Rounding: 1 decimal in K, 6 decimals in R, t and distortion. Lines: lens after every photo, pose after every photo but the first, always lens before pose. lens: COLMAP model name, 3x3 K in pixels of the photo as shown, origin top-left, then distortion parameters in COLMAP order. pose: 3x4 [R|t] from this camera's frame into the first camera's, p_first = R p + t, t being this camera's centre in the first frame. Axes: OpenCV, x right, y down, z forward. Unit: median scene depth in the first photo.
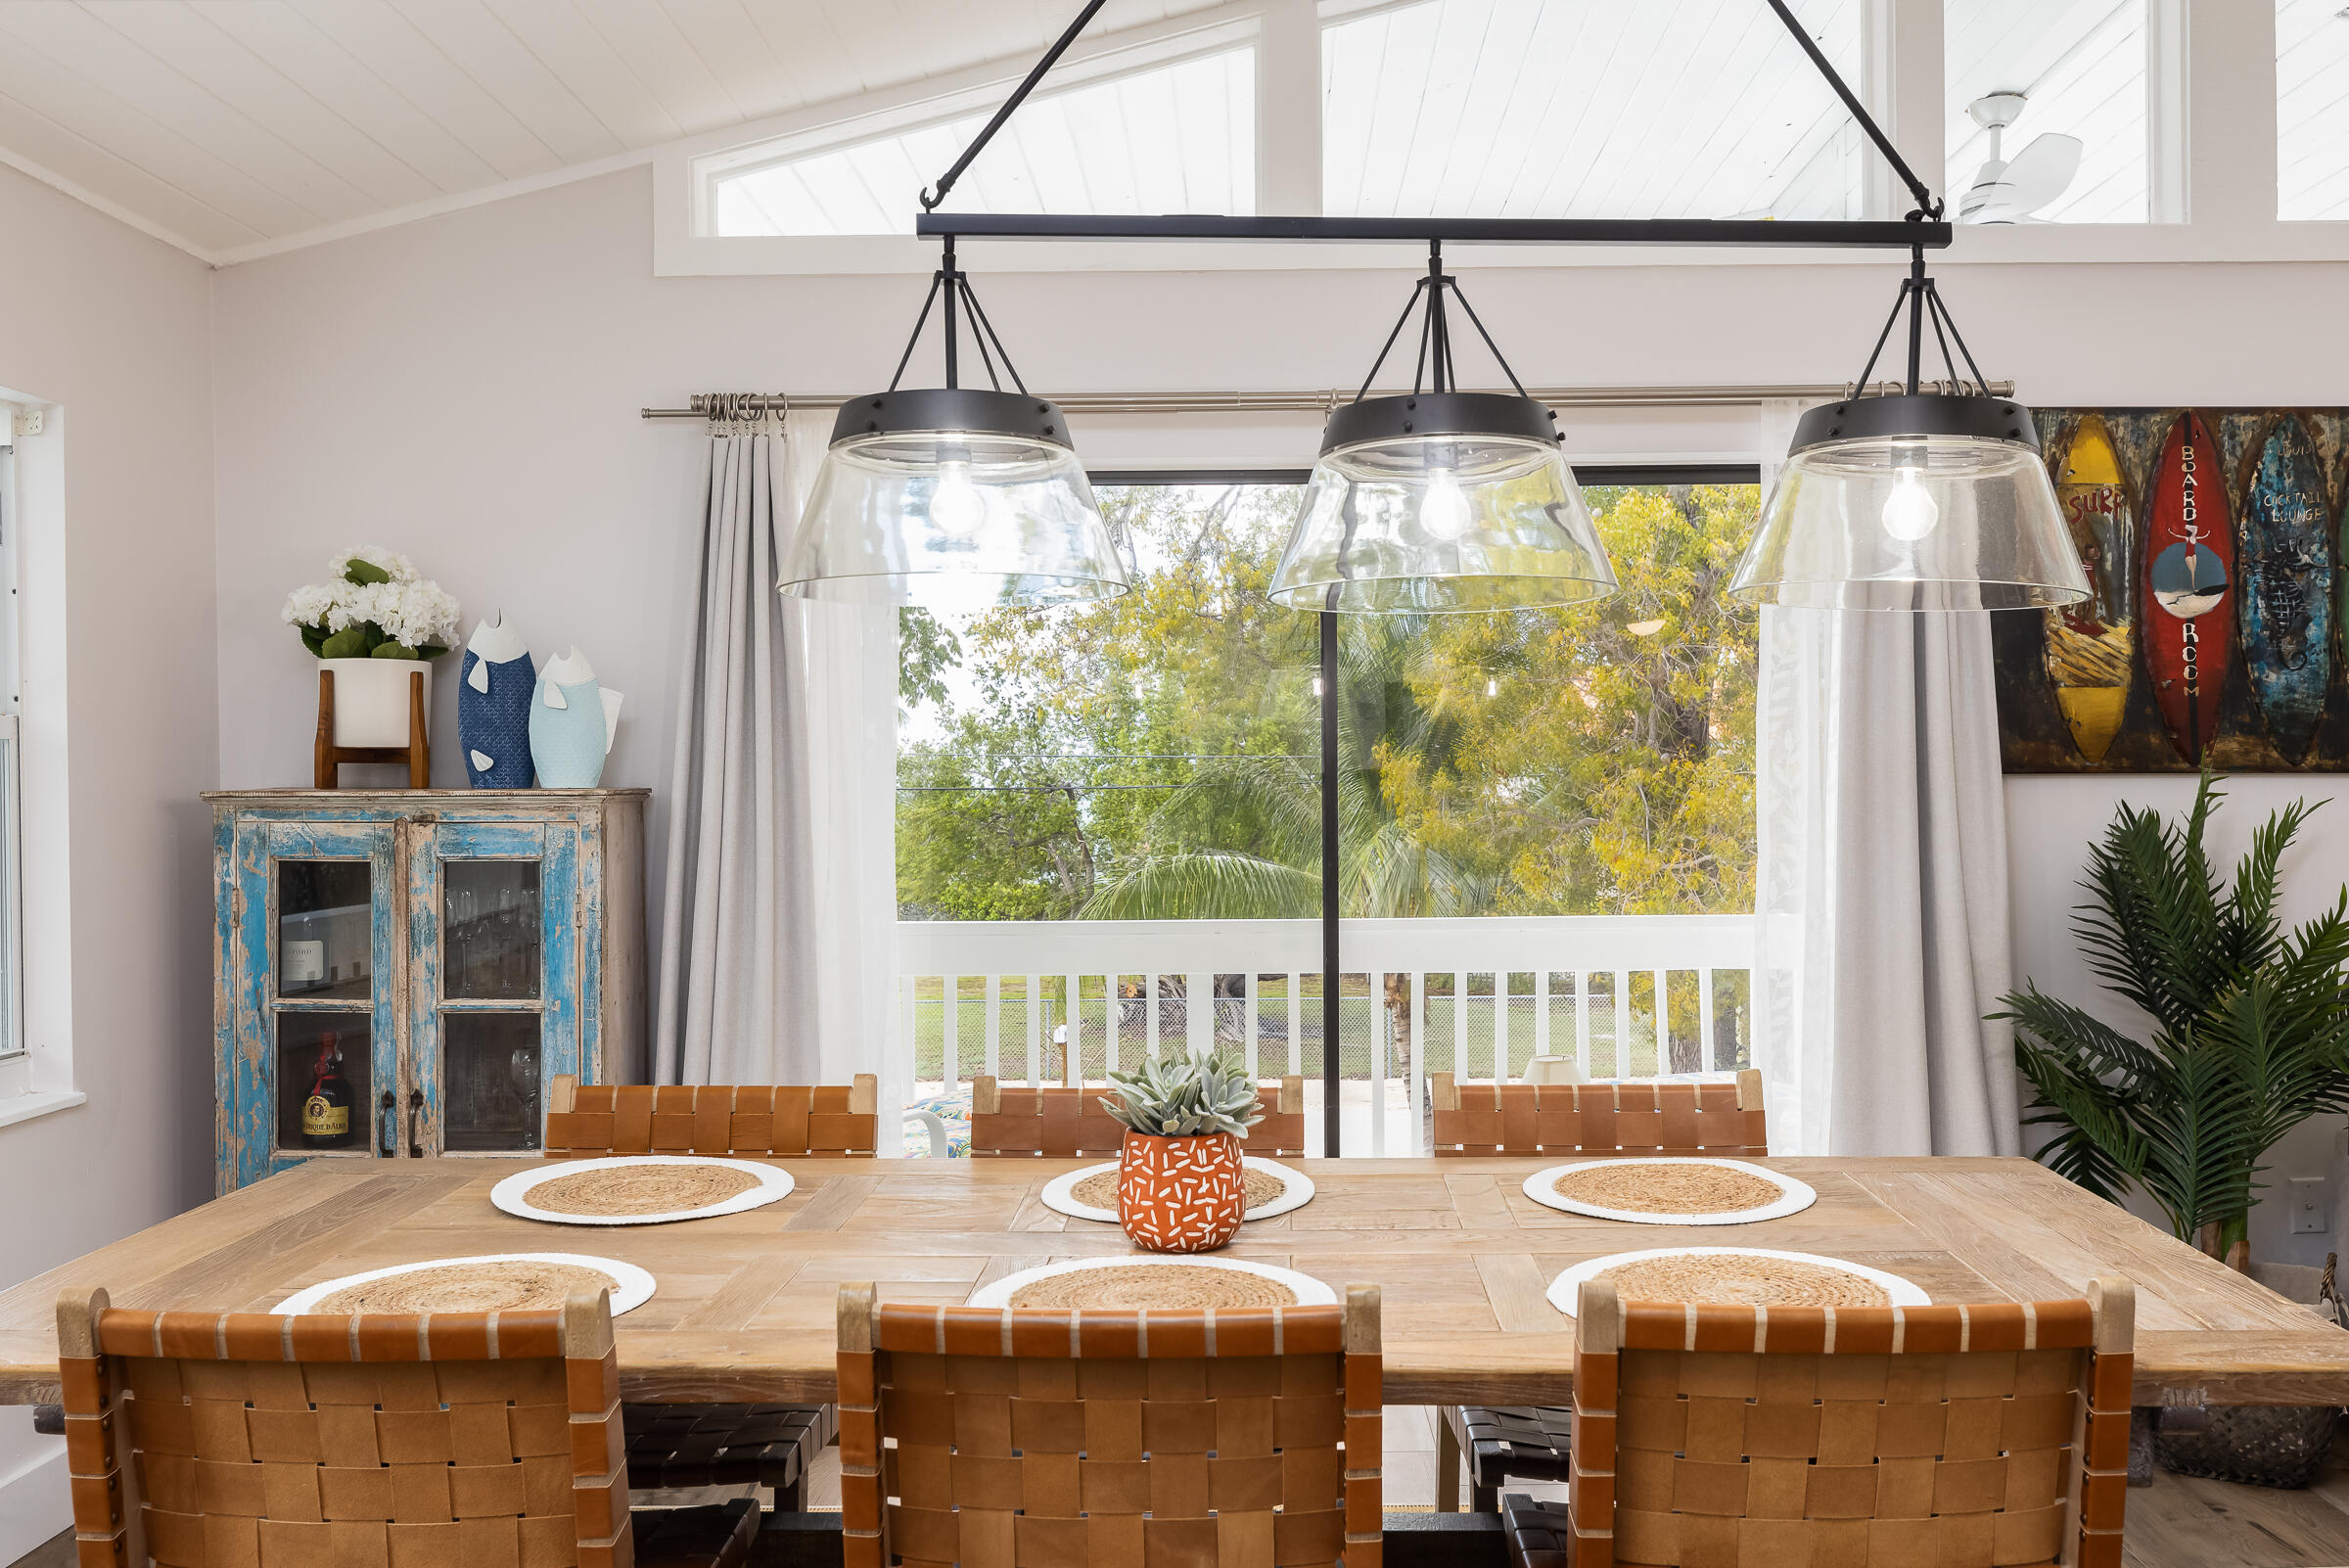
lens RADIAL K [[2015.4, 0, 1218.2], [0, 2015.4, 789.1], [0, 0, 1]] dist [-0.004578, 0.000787]
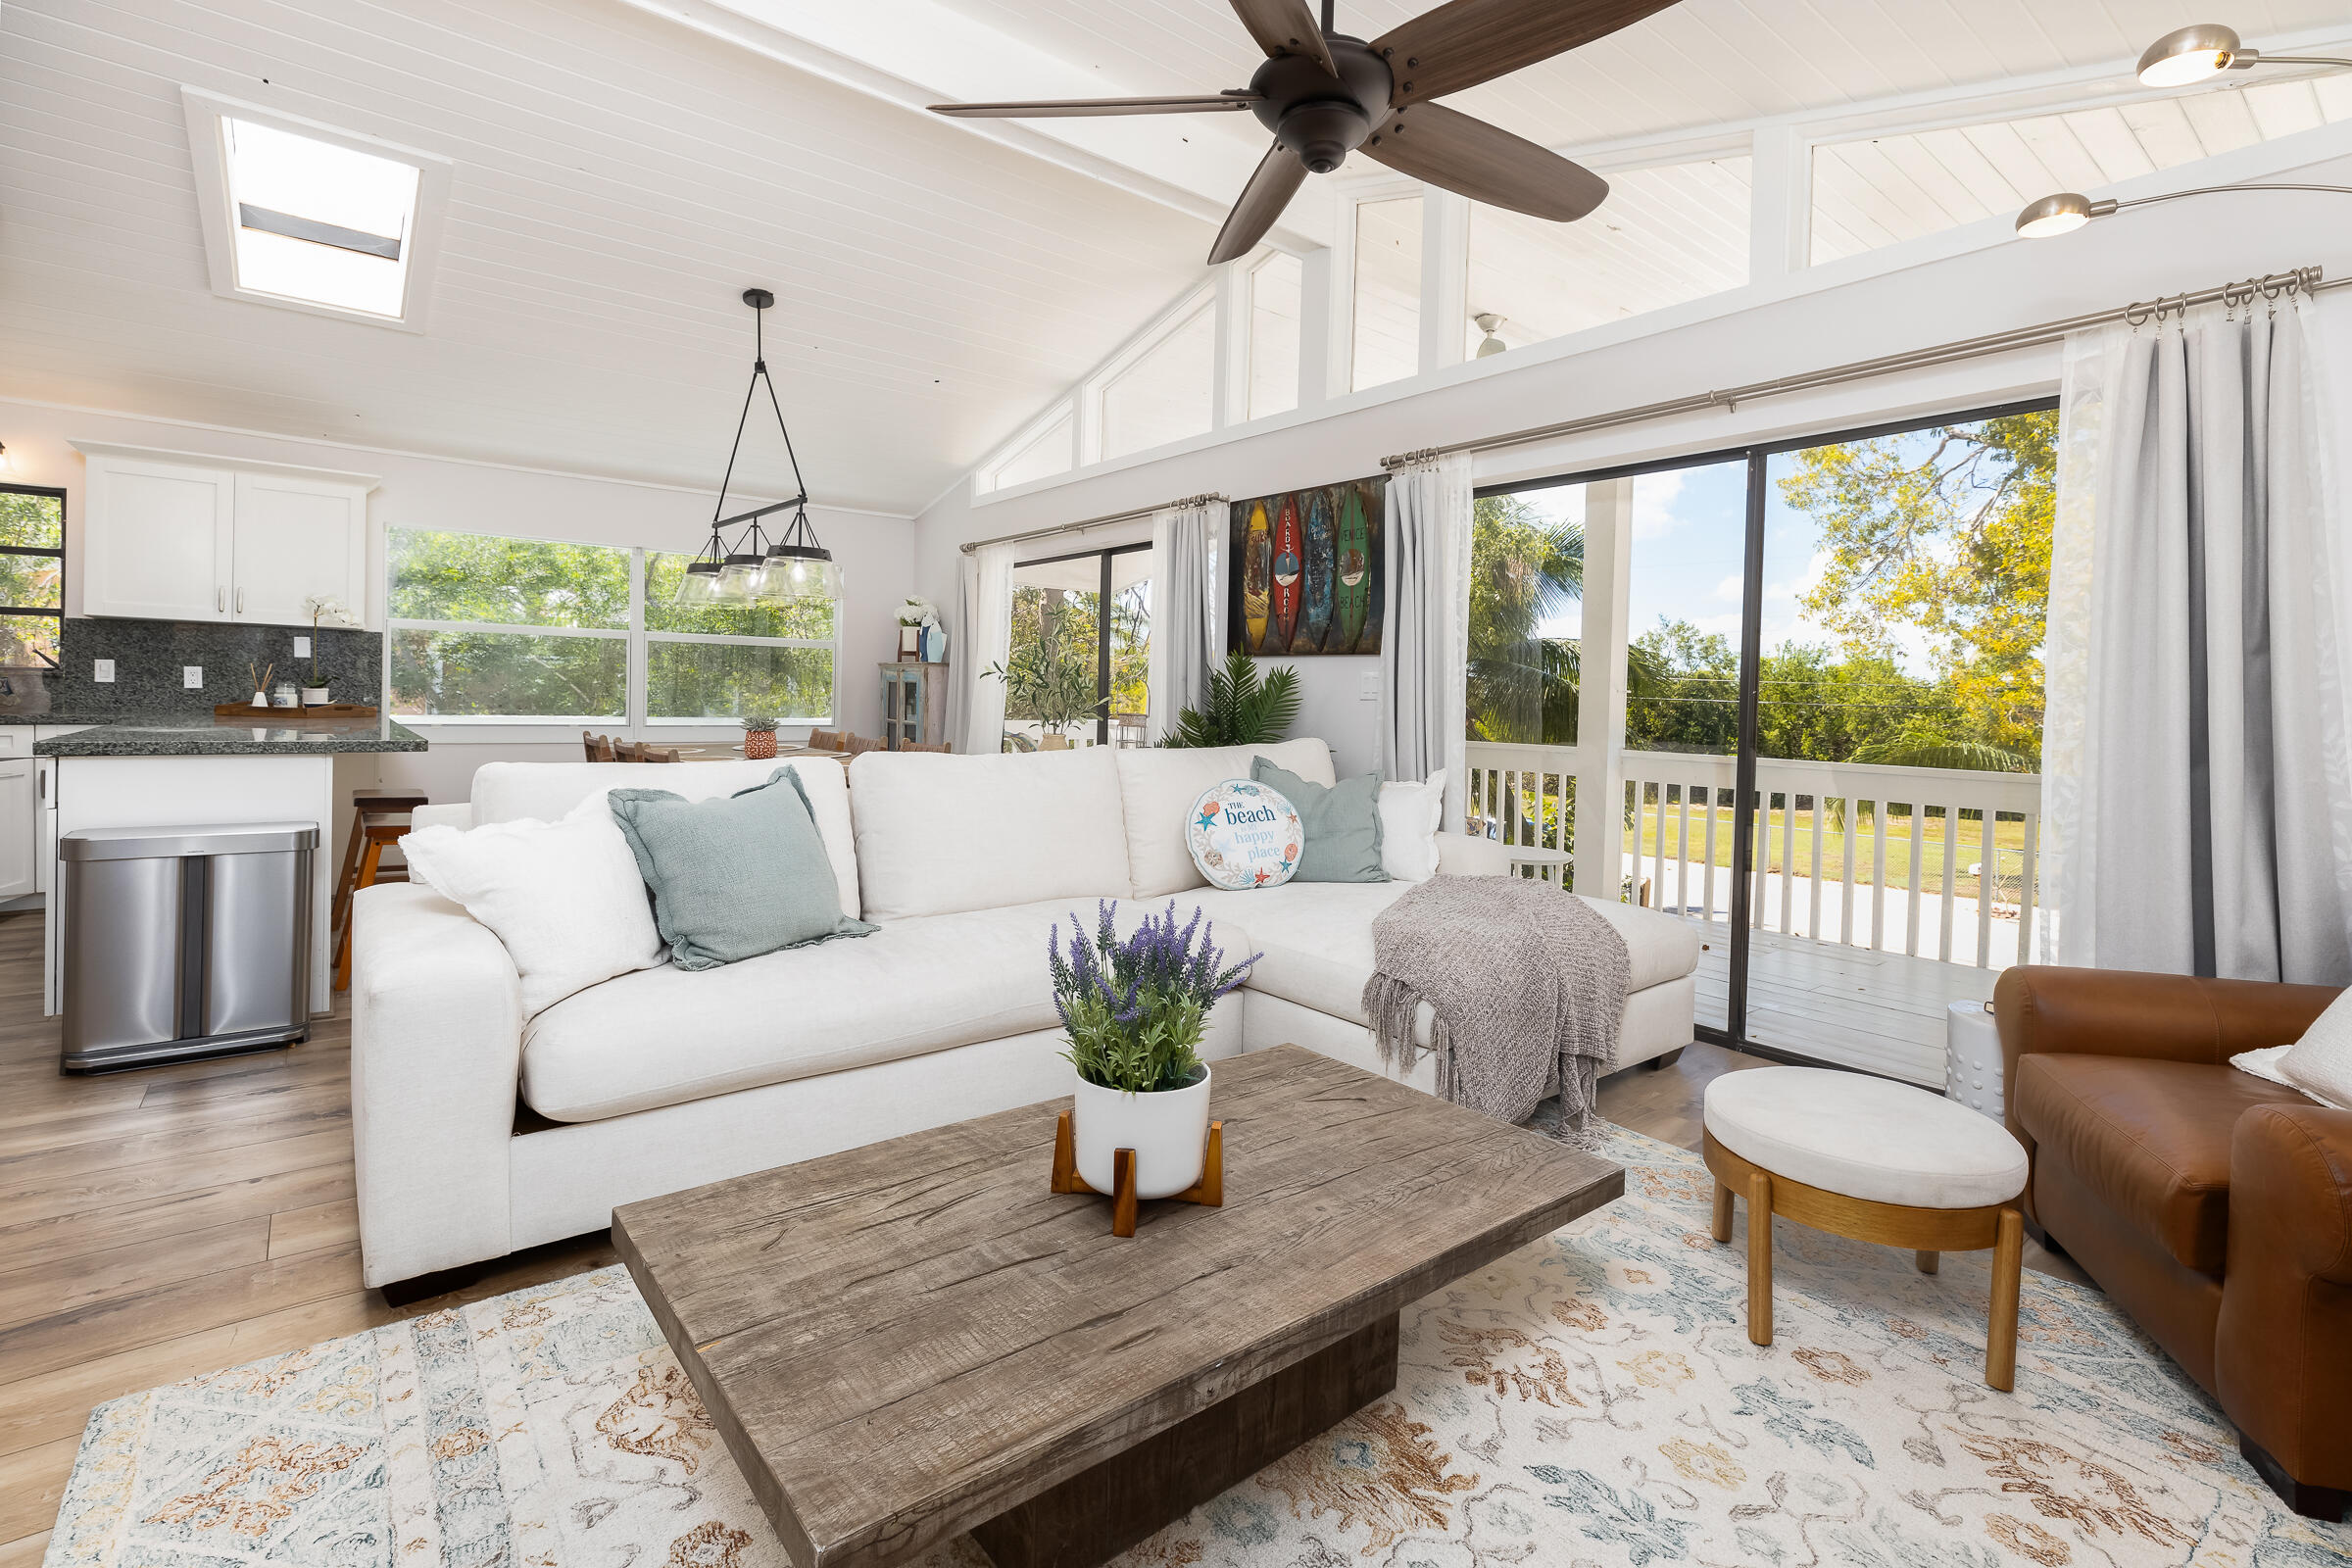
lens RADIAL K [[1084.1, 0, 1181.4], [0, 1084.1, 717.4], [0, 0, 1]] dist [0.003824, 0.000519]
pose [[0.626649, 0.037070, -0.778420, 1.397281], [-0.028999, 0.999285, 0.024243, 0.035775], [0.778762, 0.007382, 0.627276, 0.163998]]
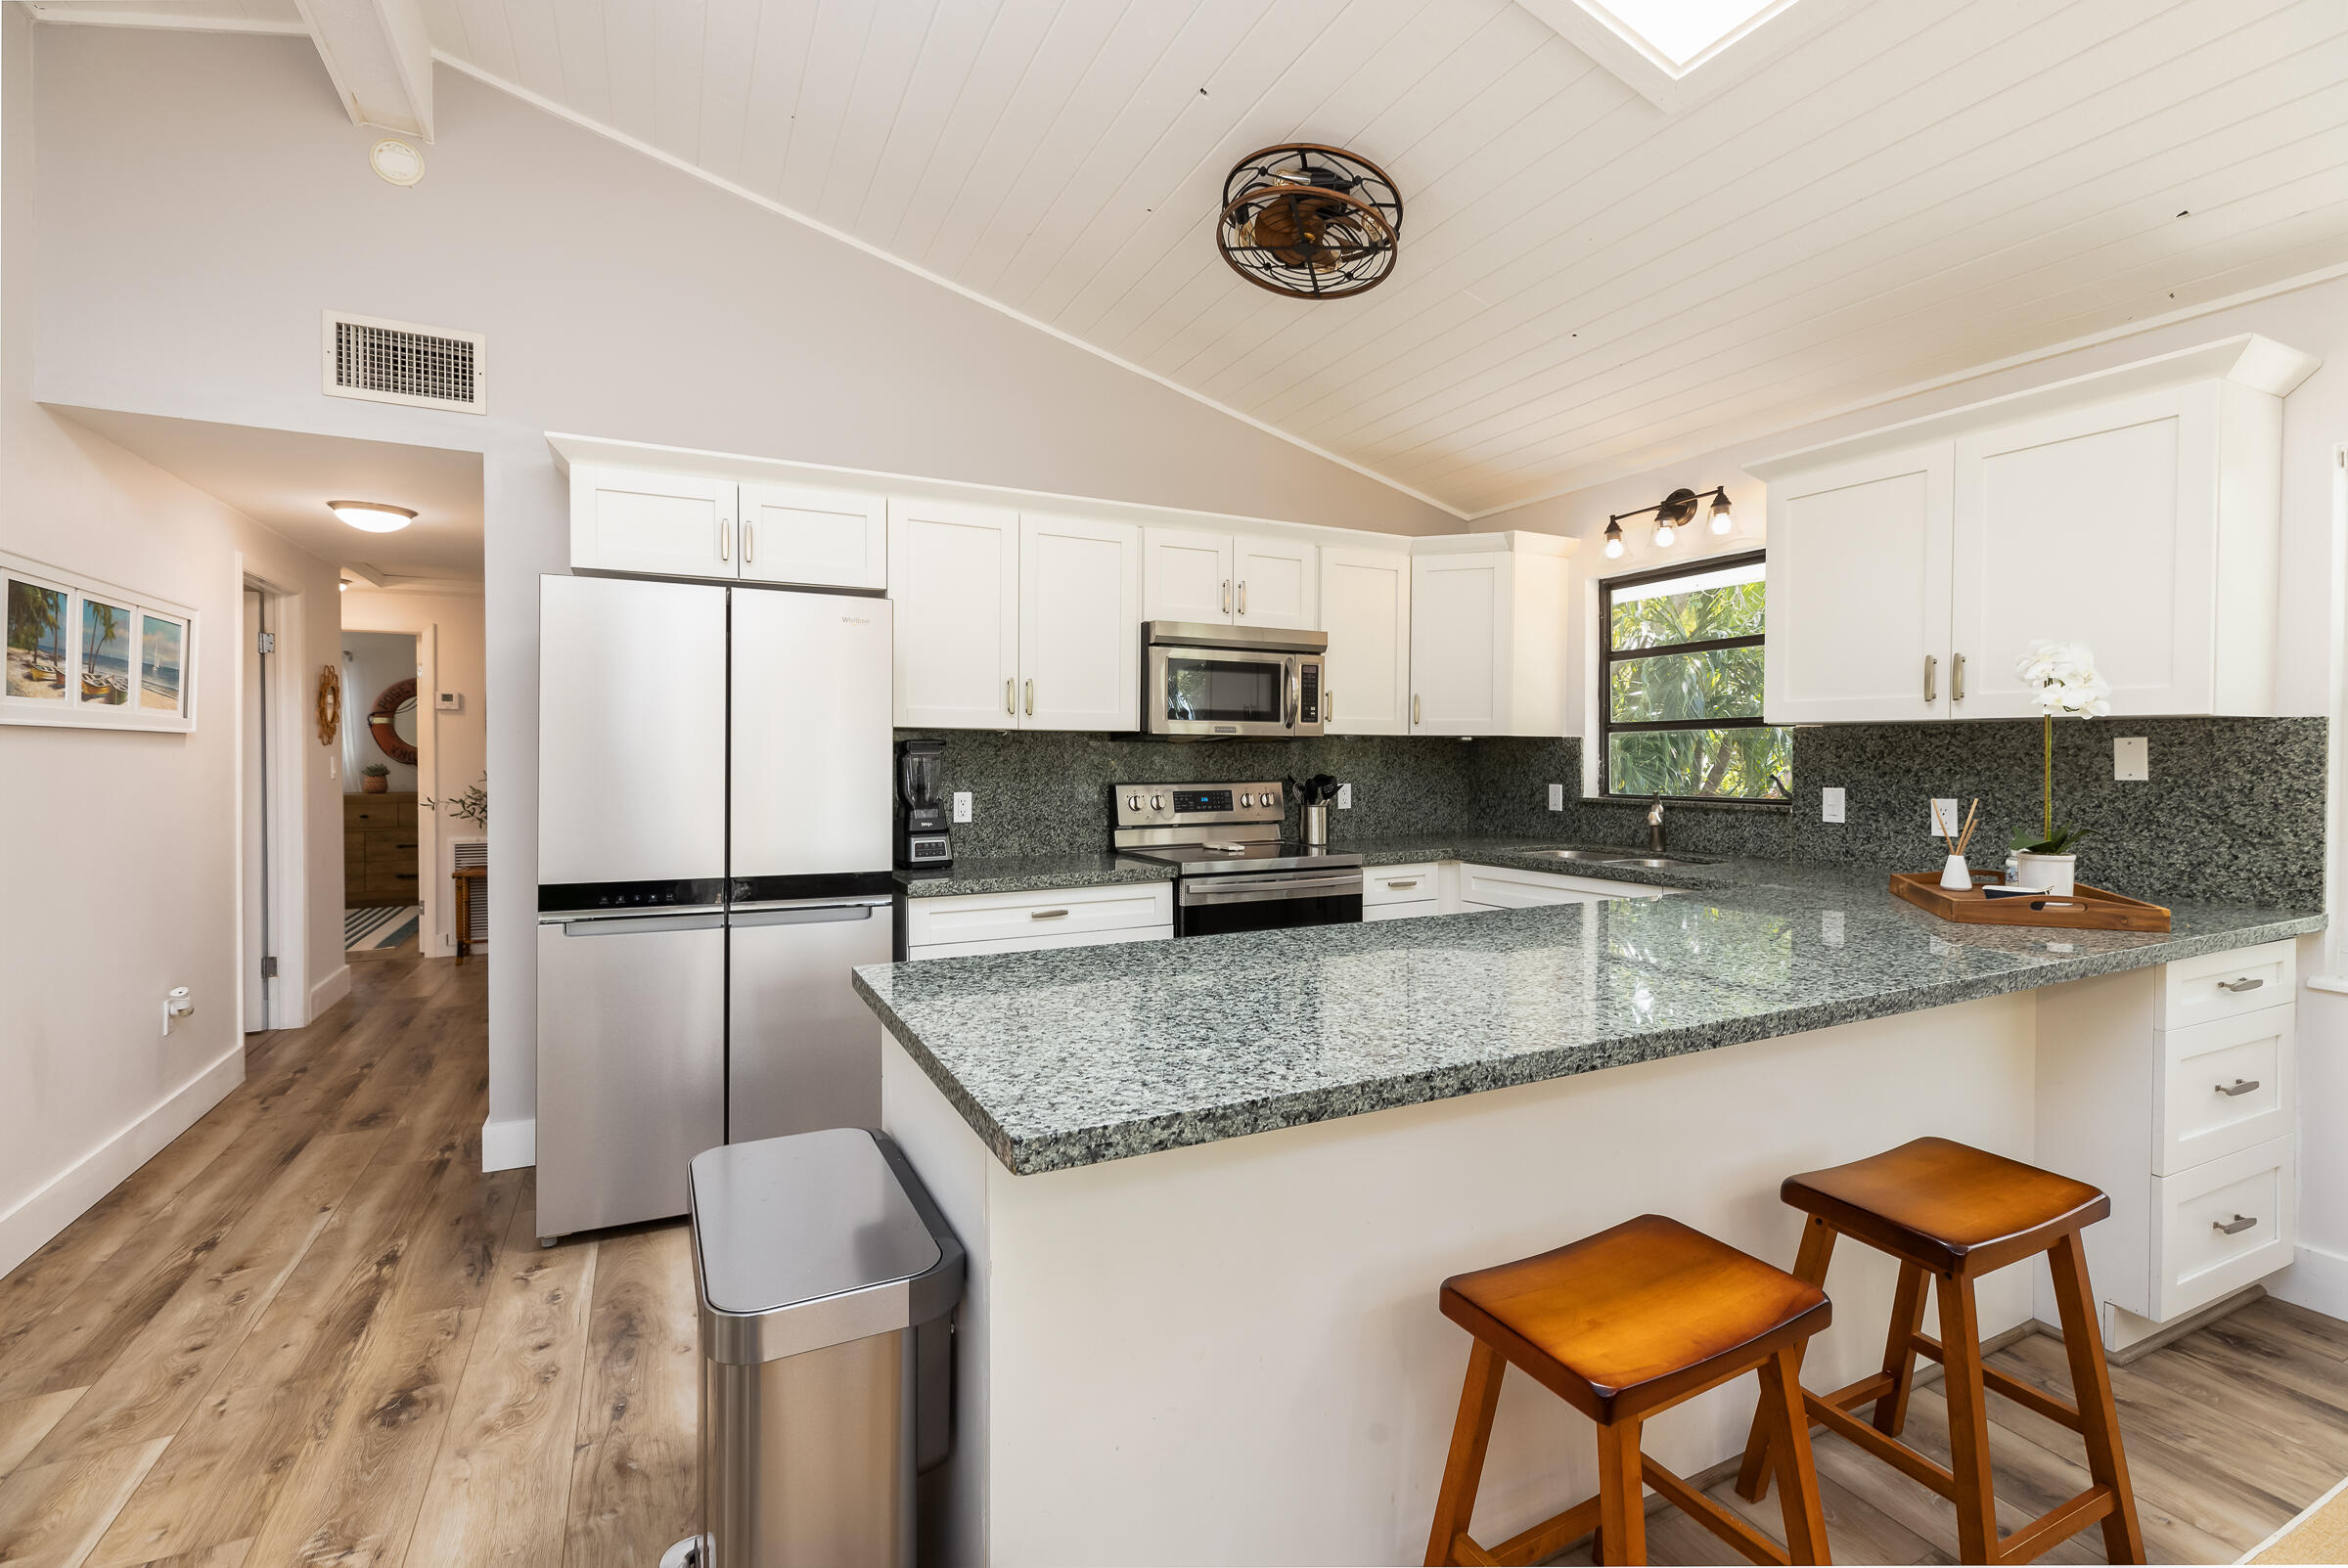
lens RADIAL K [[1046.4, 0, 1164.2], [0, 1046.4, 761.3], [0, 0, 1]] dist [0.002629, -0.000008]
pose [[-0.895656, 0.010902, -0.444614, 0.350870], [0.005796, 0.999901, 0.012842, -0.000416], [0.444710, 0.008925, -0.895630, 0.492693]]
